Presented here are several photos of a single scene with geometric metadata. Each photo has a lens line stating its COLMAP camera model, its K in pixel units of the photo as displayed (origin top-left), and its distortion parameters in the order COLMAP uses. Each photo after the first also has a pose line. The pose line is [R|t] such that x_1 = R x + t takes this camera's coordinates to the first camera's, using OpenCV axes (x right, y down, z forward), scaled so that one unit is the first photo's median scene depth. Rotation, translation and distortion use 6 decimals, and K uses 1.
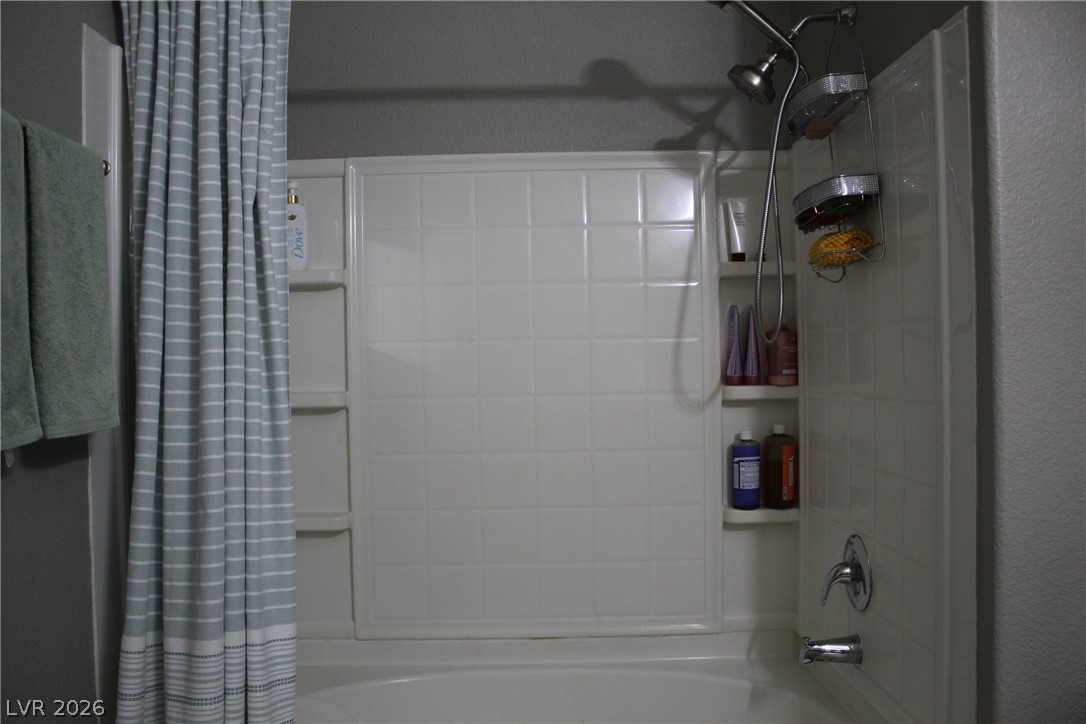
lens RADIAL K [[911.0, 0, 539.6], [0, 911.0, 367.6], [0, 0, 1]] dist [-0.166383, 0.138517]
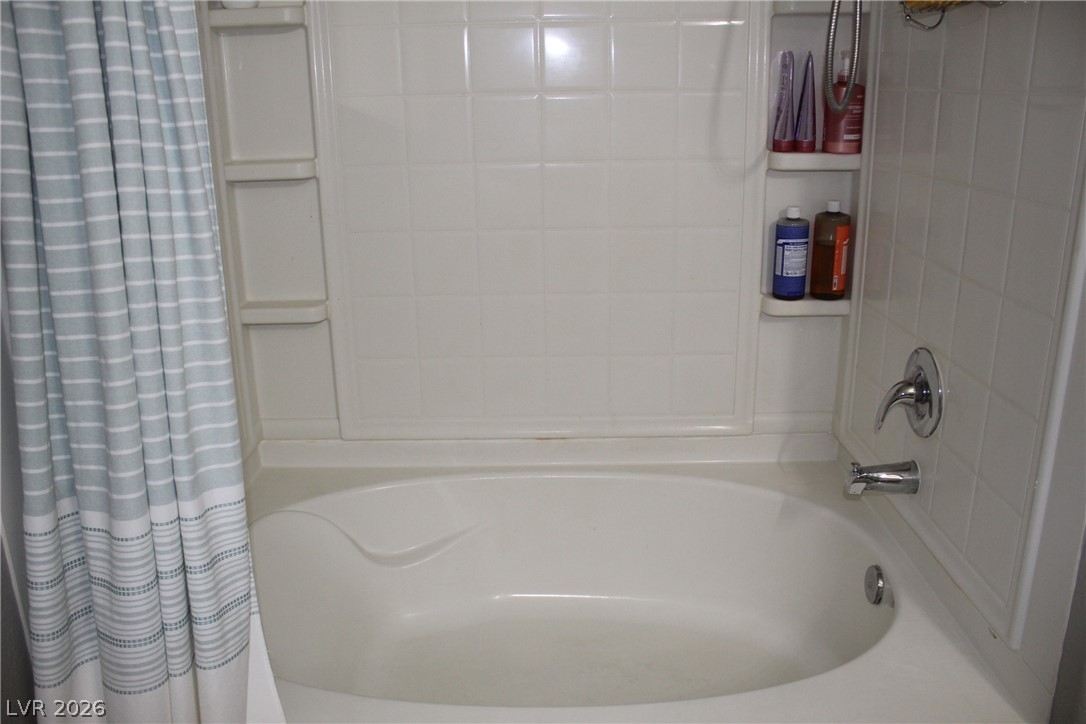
lens RADIAL K [[911.0, 0, 539.6], [0, 911.0, 367.6], [0, 0, 1]] dist [-0.166383, 0.138517]
pose [[0.999911, 0.003187, -0.012967, 0.005079], [0.000764, 0.955852, 0.293849, -0.039619], [0.013331, -0.293832, 0.955764, 0.197111]]
